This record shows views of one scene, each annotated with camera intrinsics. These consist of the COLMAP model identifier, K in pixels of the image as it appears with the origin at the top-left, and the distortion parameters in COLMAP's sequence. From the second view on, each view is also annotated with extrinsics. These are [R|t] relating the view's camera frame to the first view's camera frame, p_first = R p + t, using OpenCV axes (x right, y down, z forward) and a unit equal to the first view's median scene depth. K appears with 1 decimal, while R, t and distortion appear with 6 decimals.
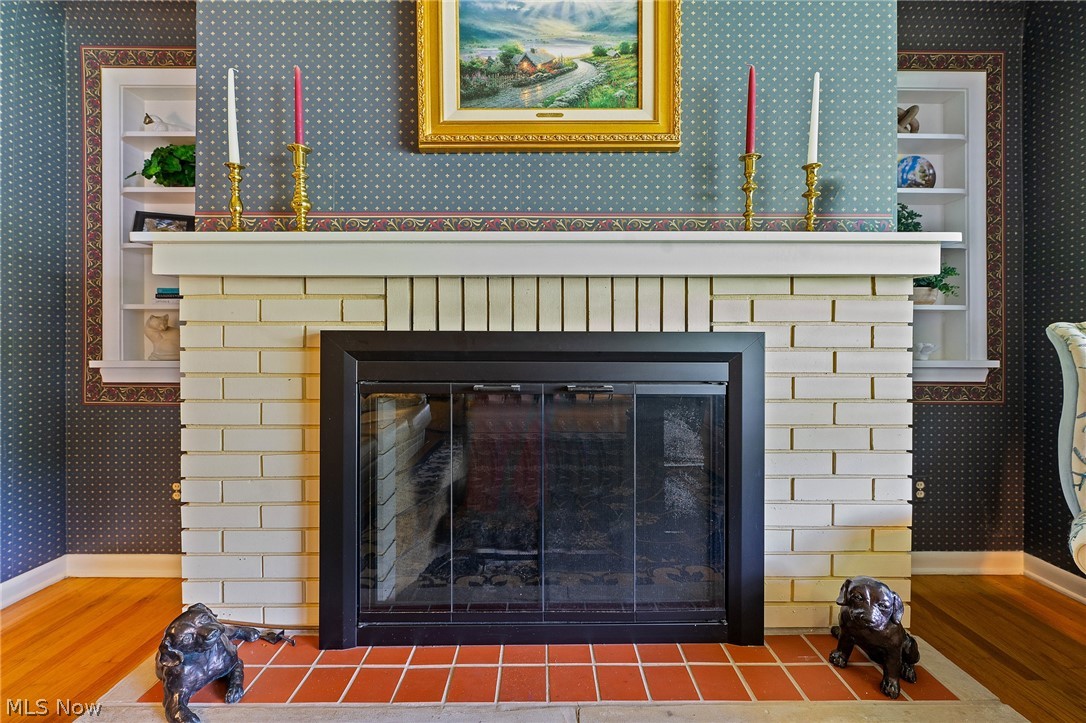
lens RADIAL K [[435.7, 0, 545.2], [0, 435.7, 359.6], [0, 0, 1]] dist [0.000048, -0.000038]
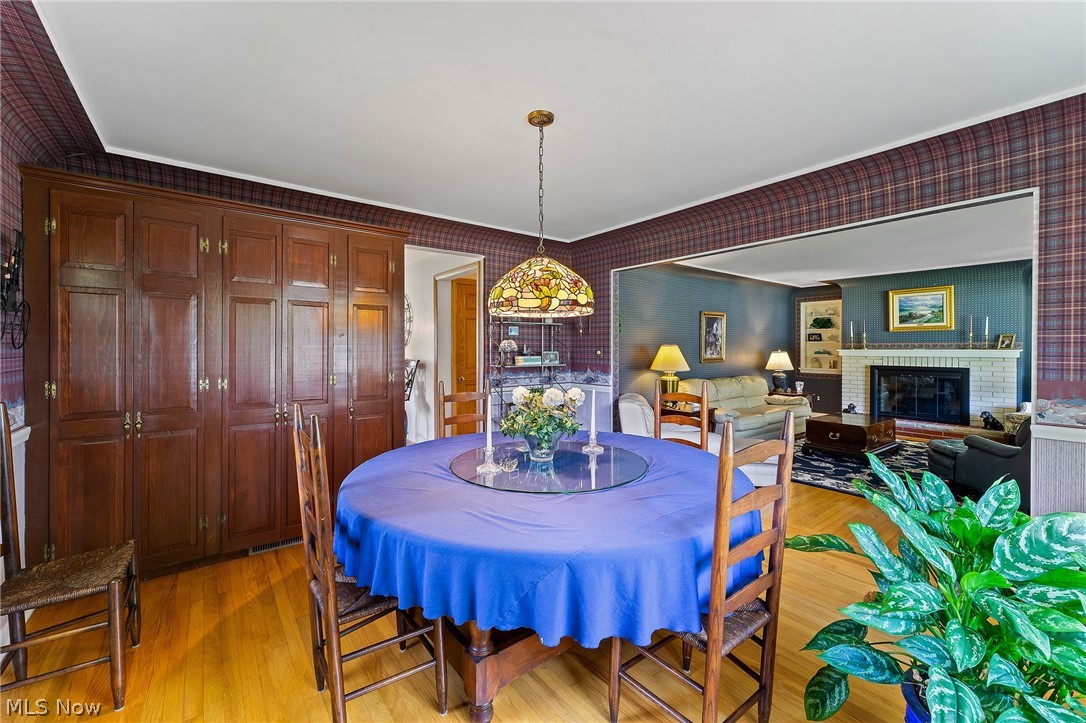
lens RADIAL K [[435.7, 0, 549.7], [0, 435.7, 357.2], [0, 0, 1]] dist [0.000048, -0.000038]
pose [[0.624612, 0.008958, -0.780884, 1.315770], [-0.003355, 0.999956, 0.008787, -0.200218], [0.780928, -0.002868, 0.624614, -5.730189]]
